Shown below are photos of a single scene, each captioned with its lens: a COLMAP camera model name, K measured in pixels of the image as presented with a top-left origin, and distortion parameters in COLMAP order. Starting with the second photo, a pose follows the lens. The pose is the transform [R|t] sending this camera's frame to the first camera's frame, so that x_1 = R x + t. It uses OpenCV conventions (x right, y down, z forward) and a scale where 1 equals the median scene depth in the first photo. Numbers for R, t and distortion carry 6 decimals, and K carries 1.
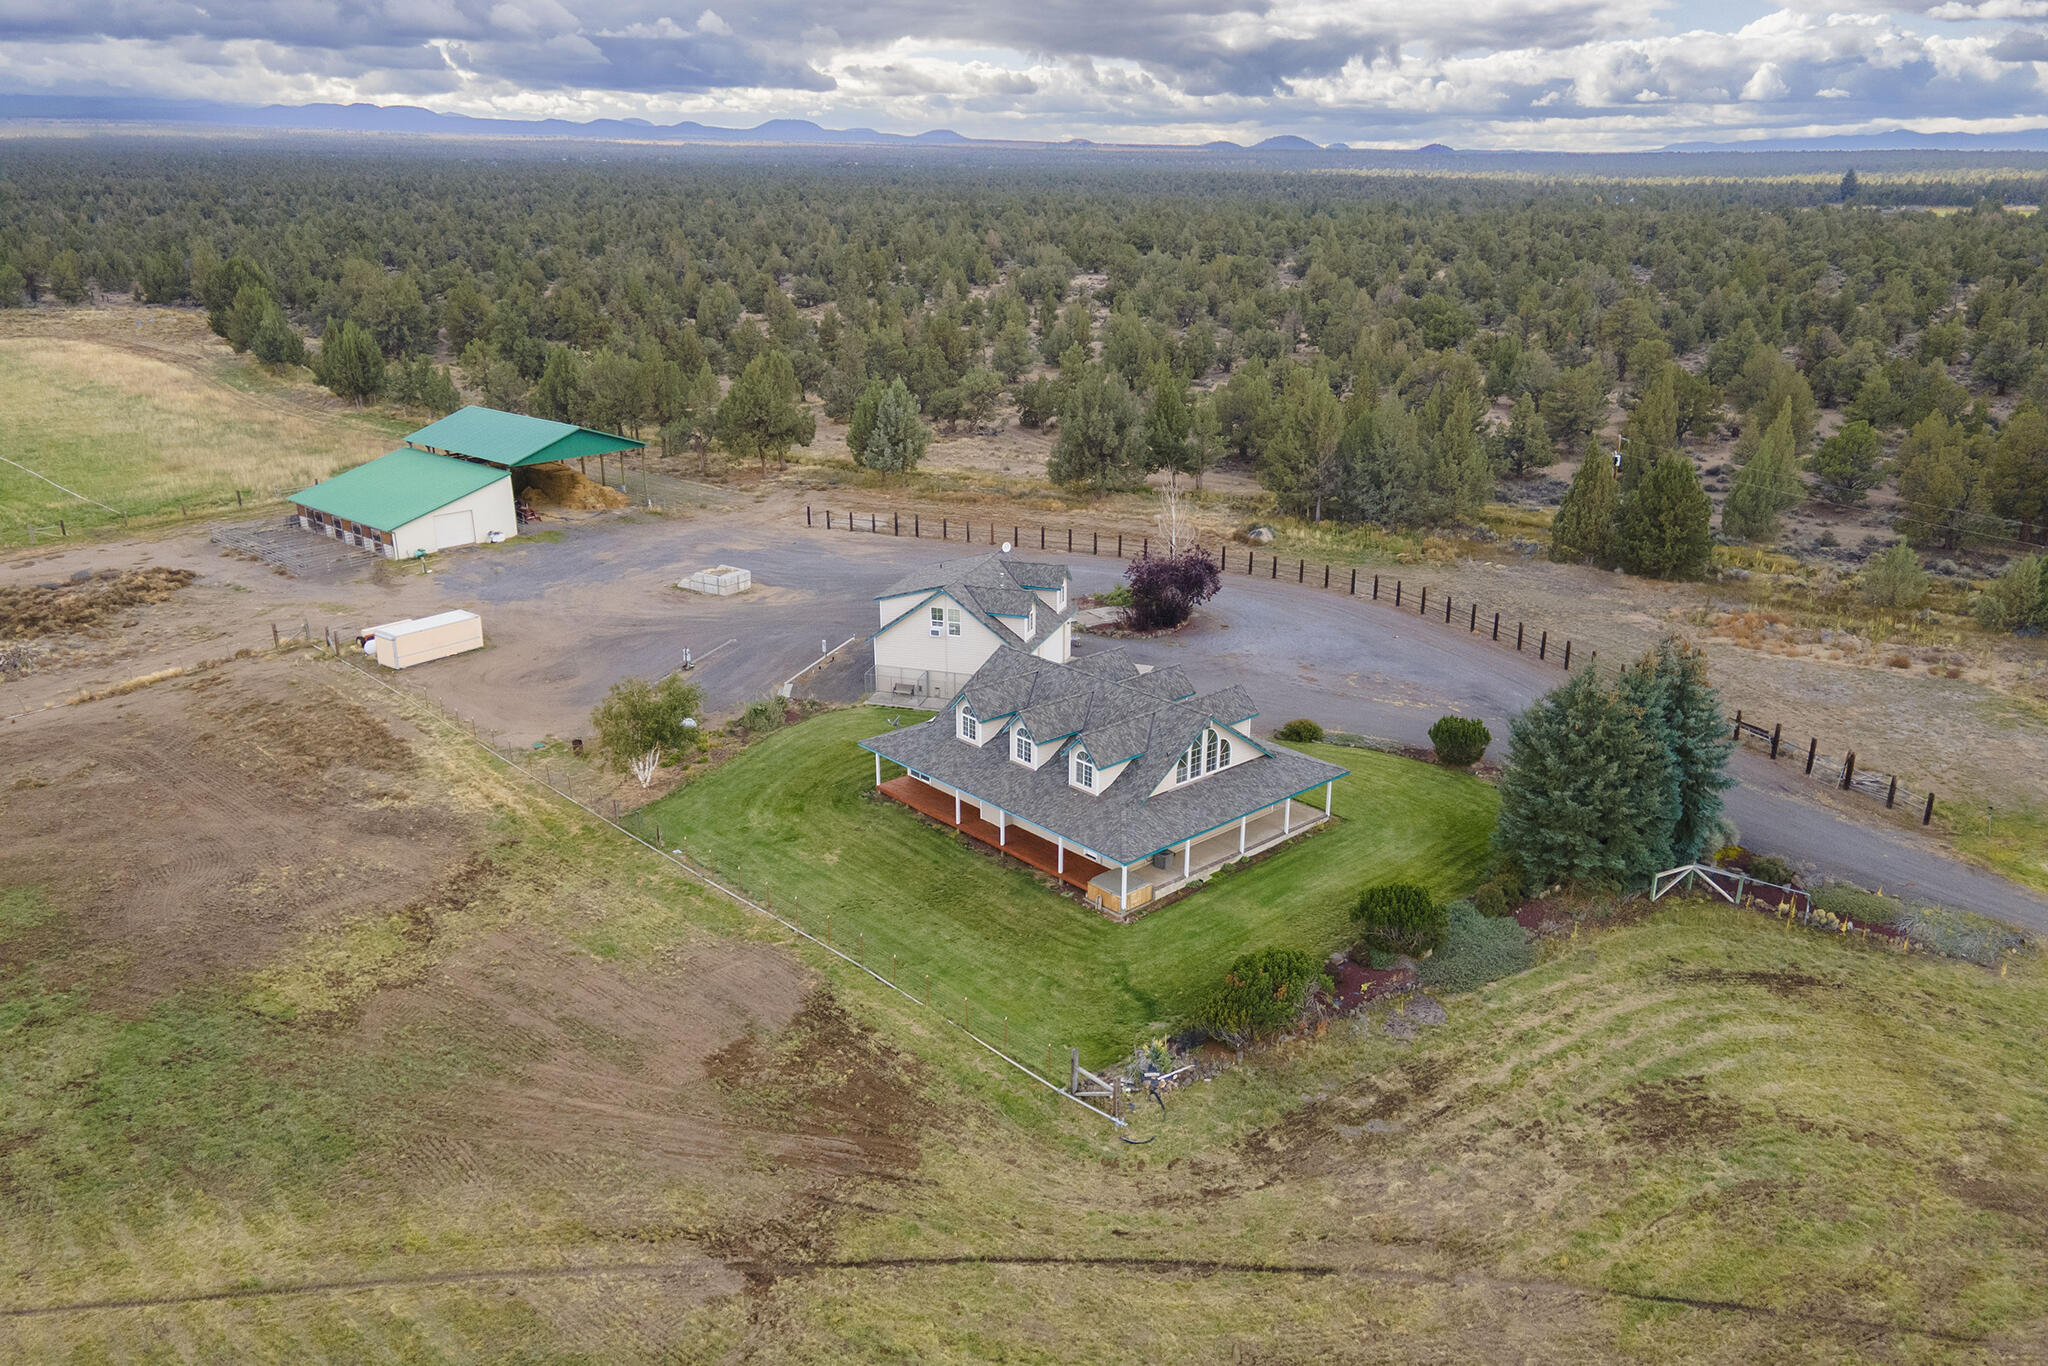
lens RADIAL K [[1492.6, 0, 1024.0], [0, 1492.6, 683.0], [0, 0, 1]] dist [0.061620, -0.001047]
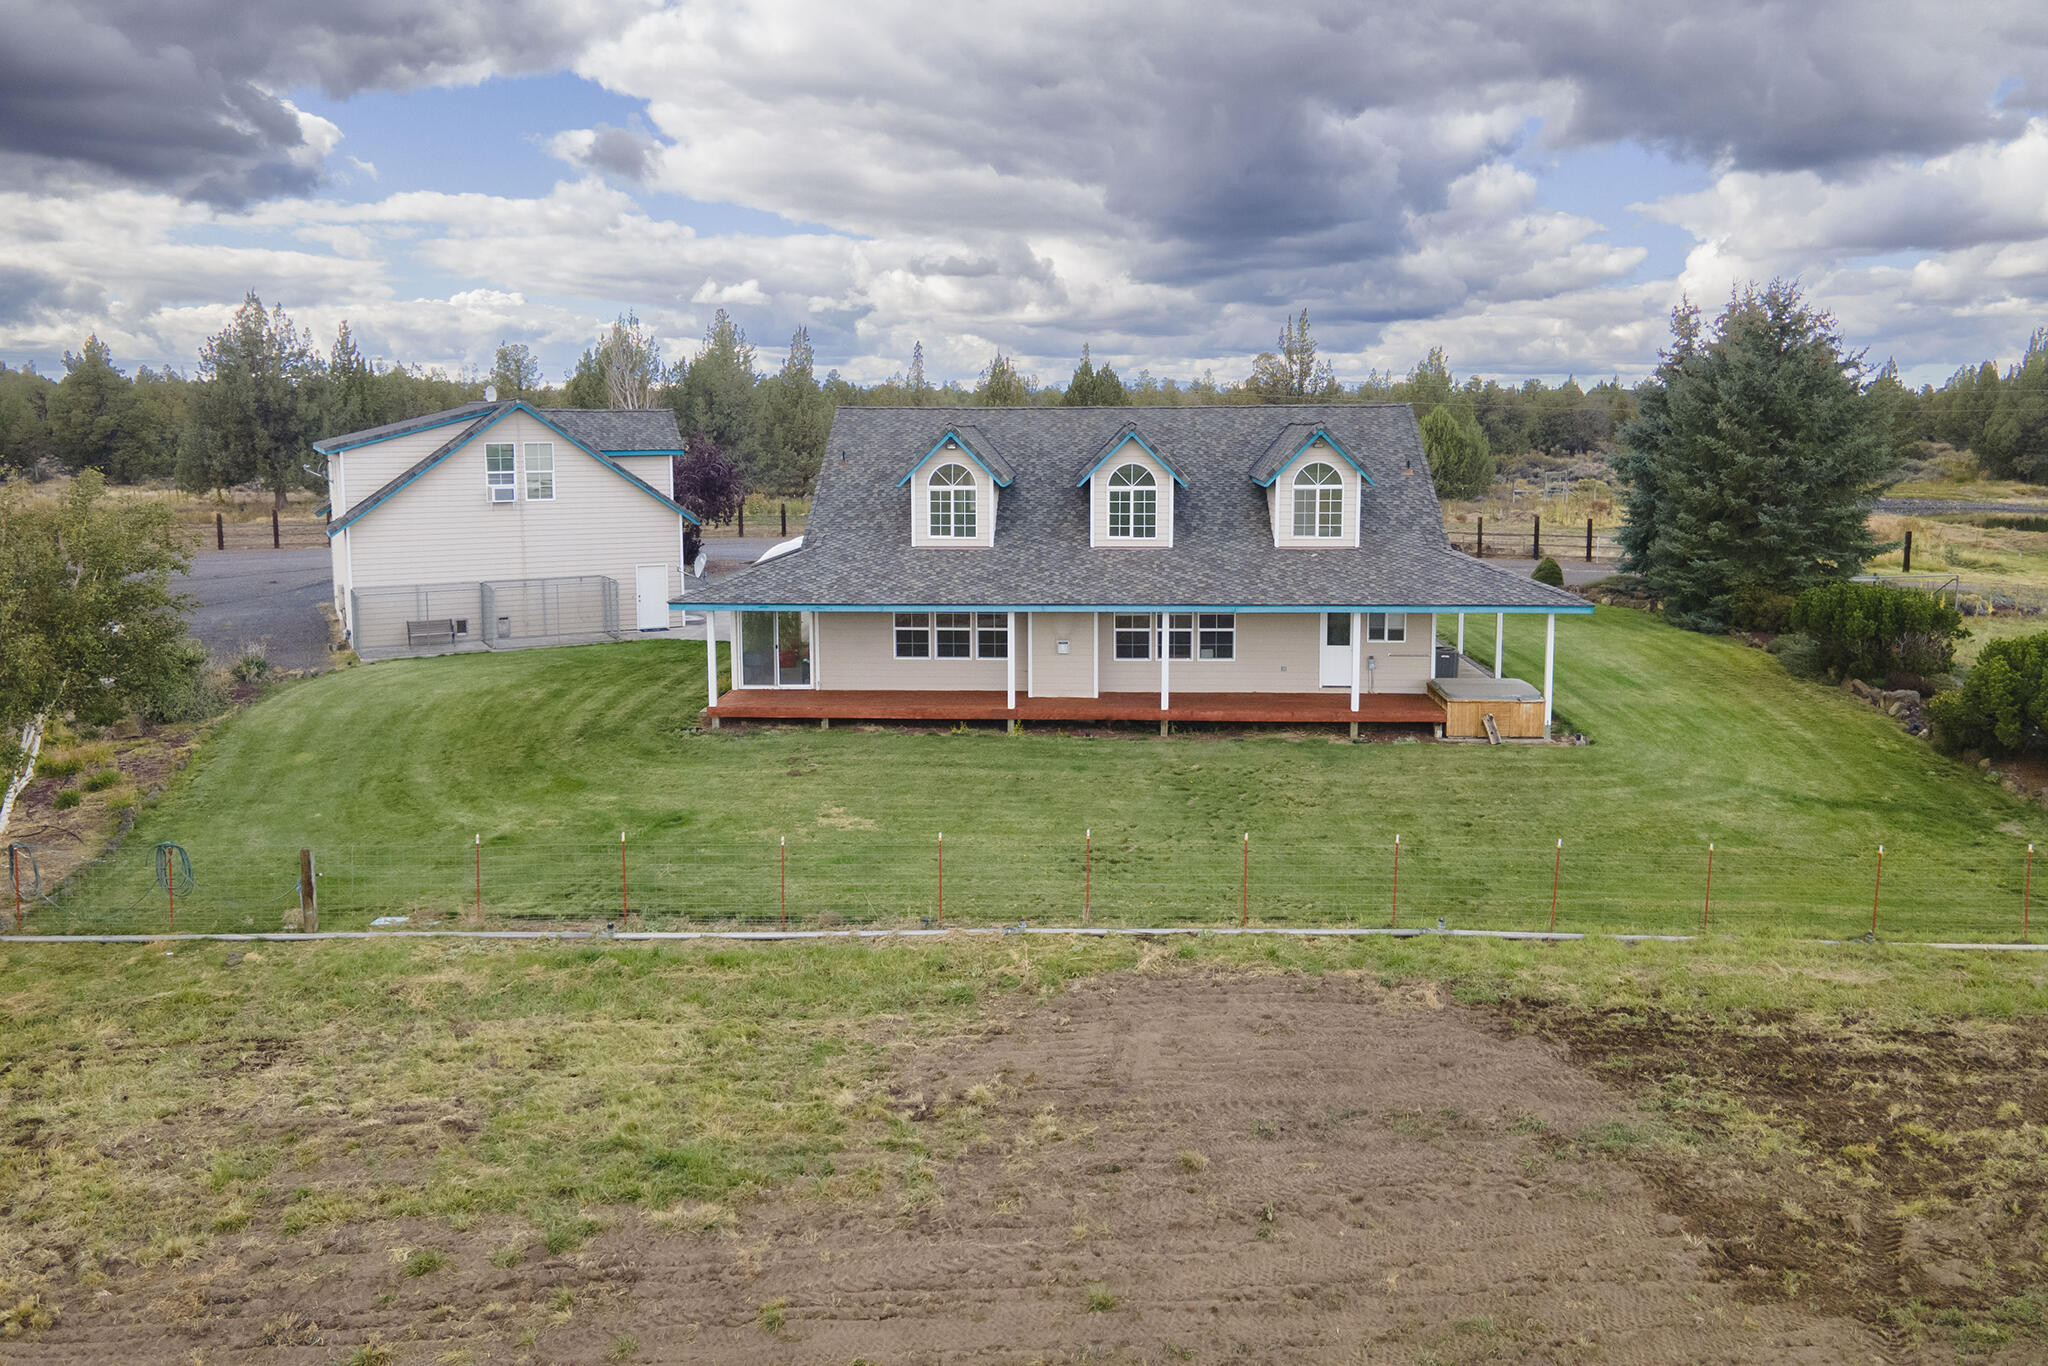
lens RADIAL K [[1500.7, 0, 1024.2], [0, 1500.7, 575.3], [0, 0, 1]] dist [-0.005301, 0.071140]
pose [[0.704628, -0.079717, 0.705085, -0.380408], [0.232504, 0.964751, -0.123278, 0.120809], [-0.670404, 0.250800, 0.698325, 0.733568]]
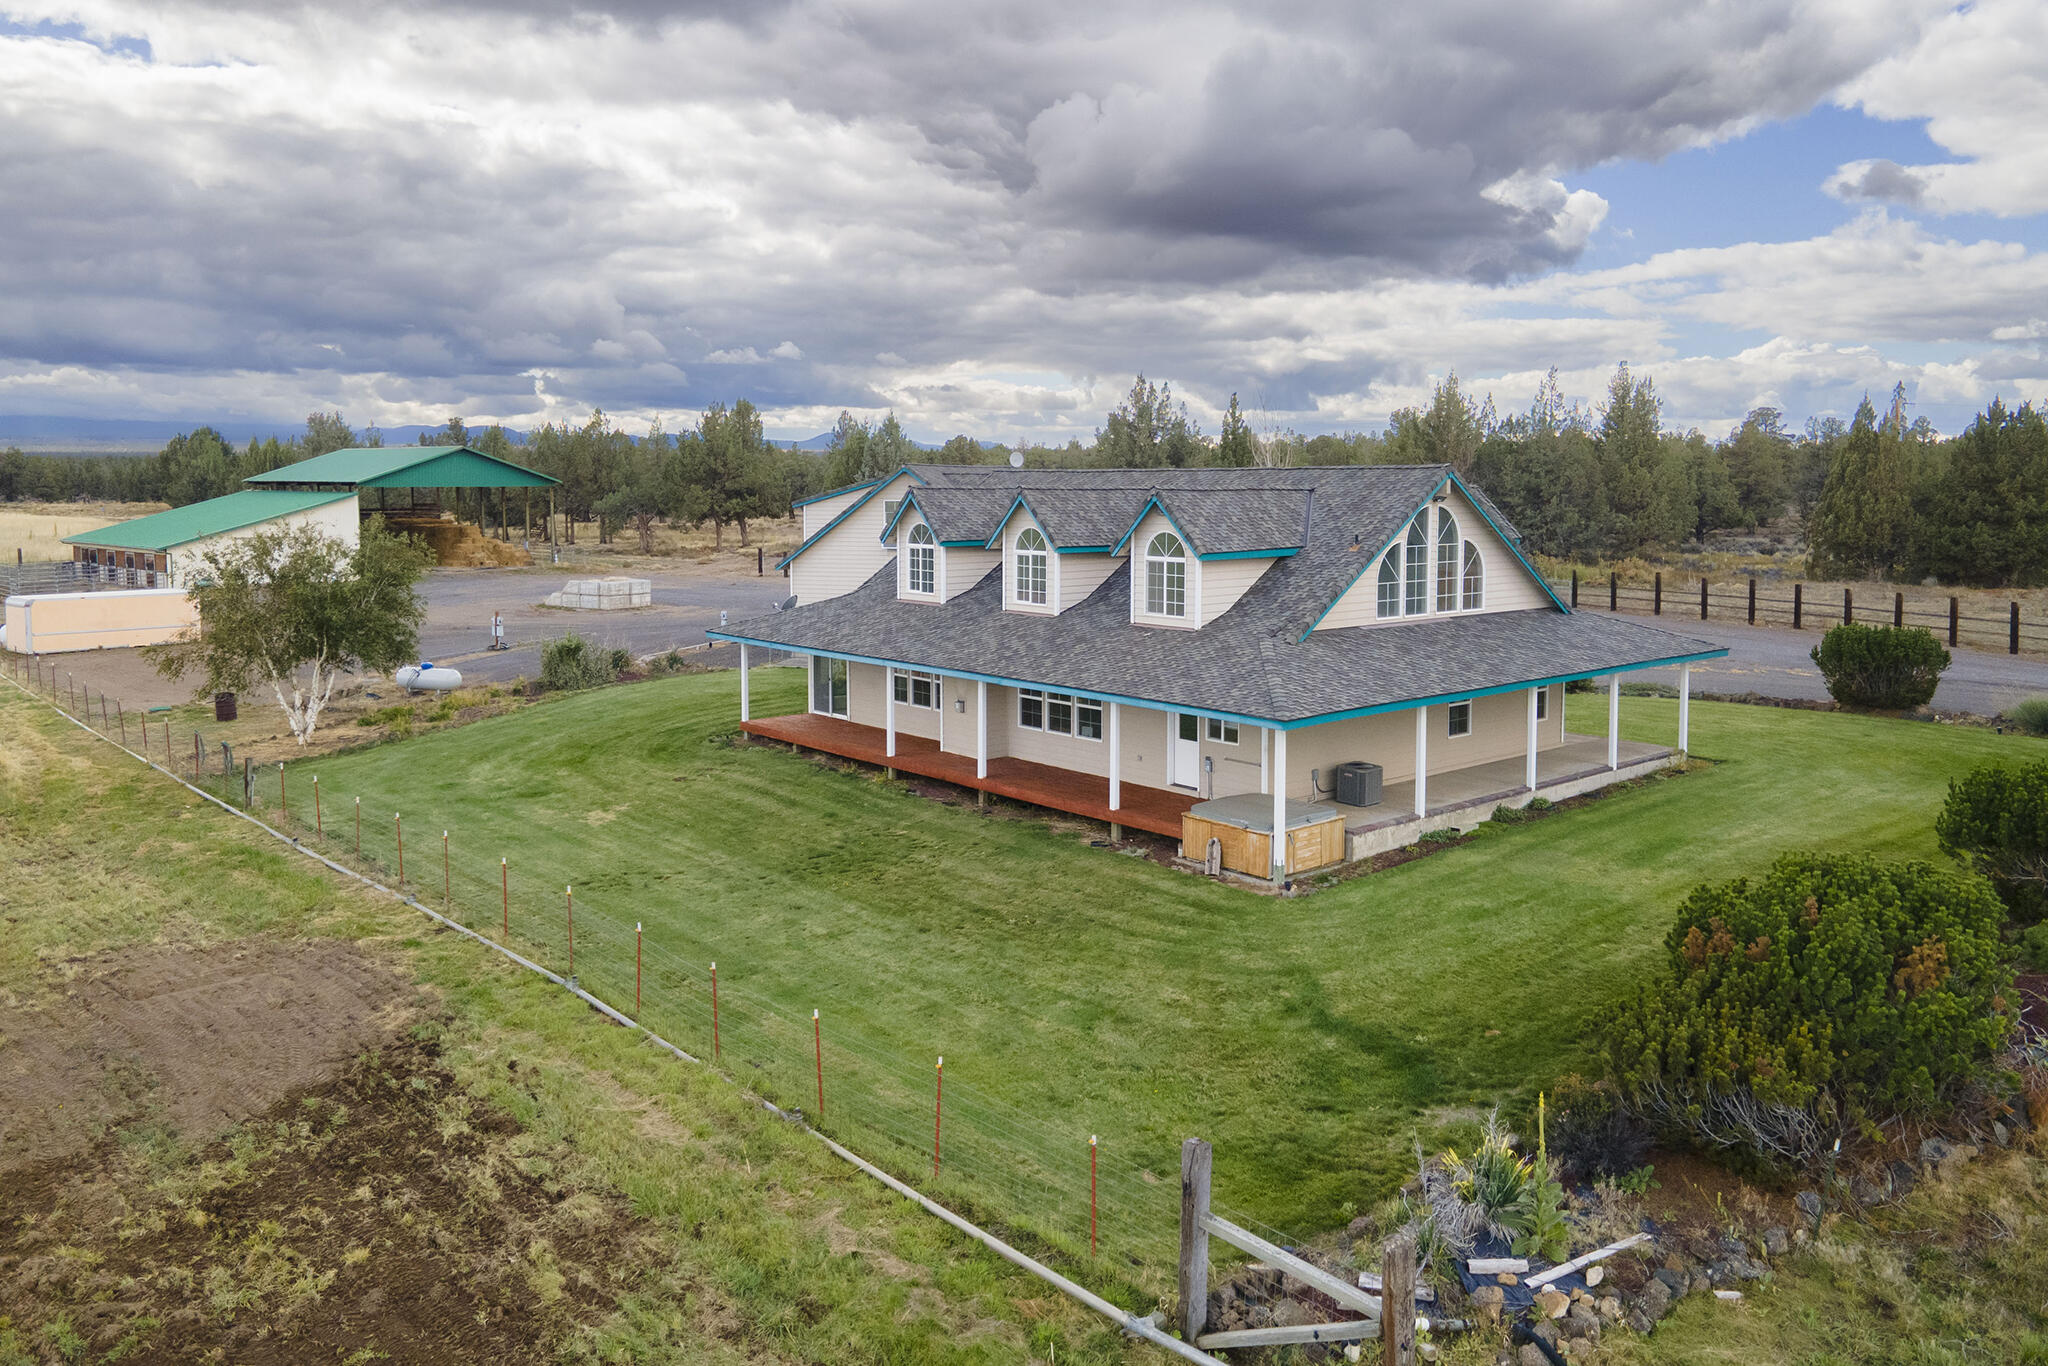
lens RADIAL K [[1500.7, 0, 1024.2], [0, 1500.7, 575.3], [0, 0, 1]] dist [-0.005301, 0.071140]
pose [[0.999721, -0.002657, -0.023453, 0.009187], [-0.003482, 0.966177, -0.257855, 0.172694], [0.023345, 0.257865, 0.965899, 0.581199]]
